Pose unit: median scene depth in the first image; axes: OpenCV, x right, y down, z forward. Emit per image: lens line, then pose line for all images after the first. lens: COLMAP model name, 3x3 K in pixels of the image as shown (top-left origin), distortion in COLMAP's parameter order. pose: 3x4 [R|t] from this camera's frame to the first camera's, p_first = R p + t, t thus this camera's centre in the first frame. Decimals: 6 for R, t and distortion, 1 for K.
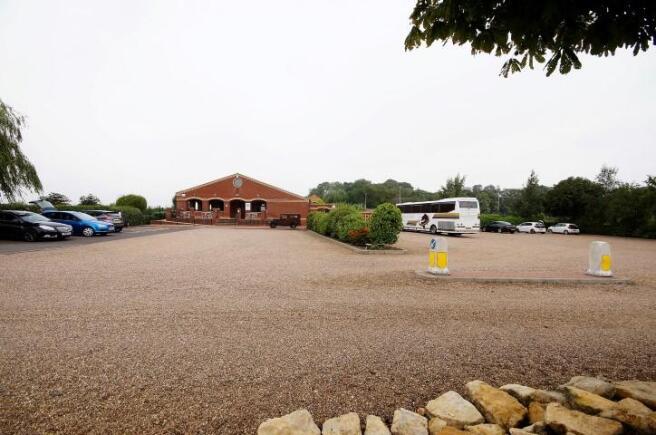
lens RADIAL K [[277.0, 0, 324.2], [0, 277.0, 219.0], [0, 0, 1]] dist [0.004772, 0.000458]
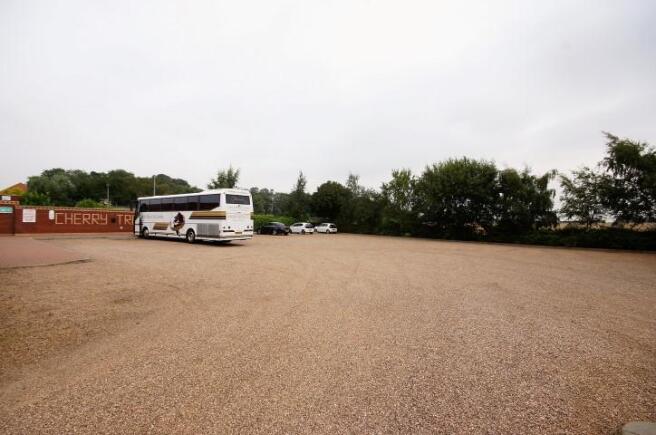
lens RADIAL K [[277.0, 0, 327.3], [0, 277.0, 218.5], [0, 0, 1]] dist [0.004772, 0.000458]
pose [[0.724675, -0.003800, 0.689081, 0.140940], [0.007757, 0.999966, -0.002643, 0.000095], [-0.689047, 0.007260, 0.724680, 0.236767]]
